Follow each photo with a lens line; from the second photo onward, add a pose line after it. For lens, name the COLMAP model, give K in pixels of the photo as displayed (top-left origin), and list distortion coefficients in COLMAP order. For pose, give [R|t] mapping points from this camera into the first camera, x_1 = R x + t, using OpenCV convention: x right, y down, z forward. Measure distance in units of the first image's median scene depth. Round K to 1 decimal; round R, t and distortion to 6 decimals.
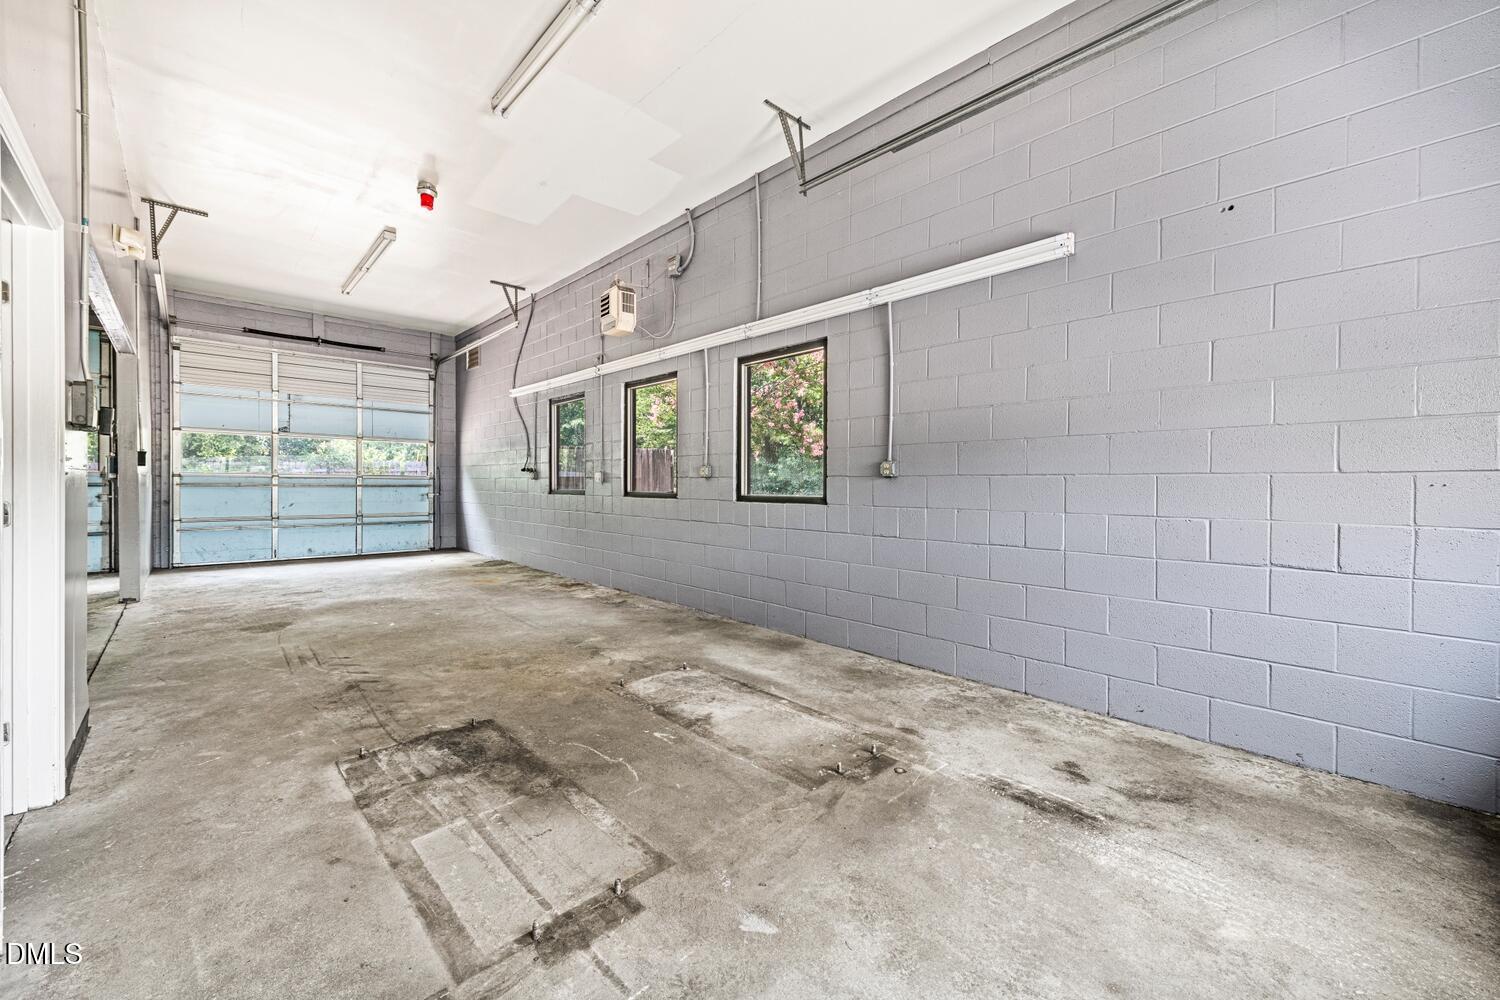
lens RADIAL K [[592.5, 0, 749.0], [0, 592.5, 485.5], [0, 0, 1]] dist [0.029541, -0.006234]
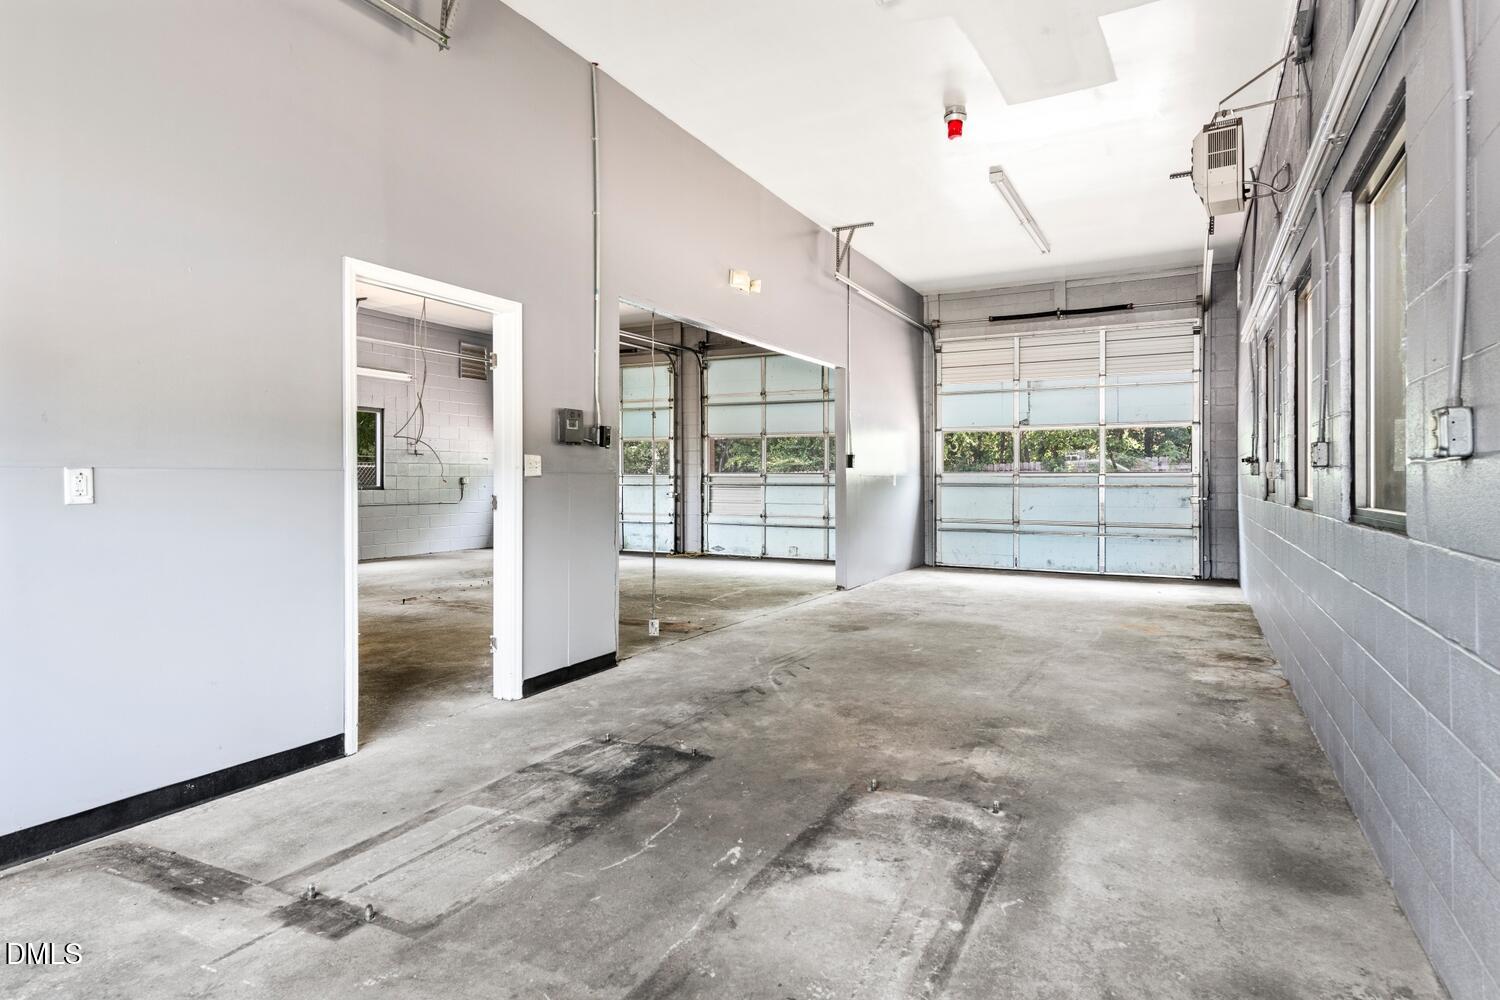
lens RADIAL K [[825.0, 0, 757.3], [0, 825.0, 478.6], [0, 0, 1]] dist [0.040588, -0.025978]
pose [[0.323236, -0.007856, -0.946286, 0.558763], [-0.001035, 0.999962, -0.008655, 0.001280], [0.946318, 0.003777, 0.323215, 0.528894]]
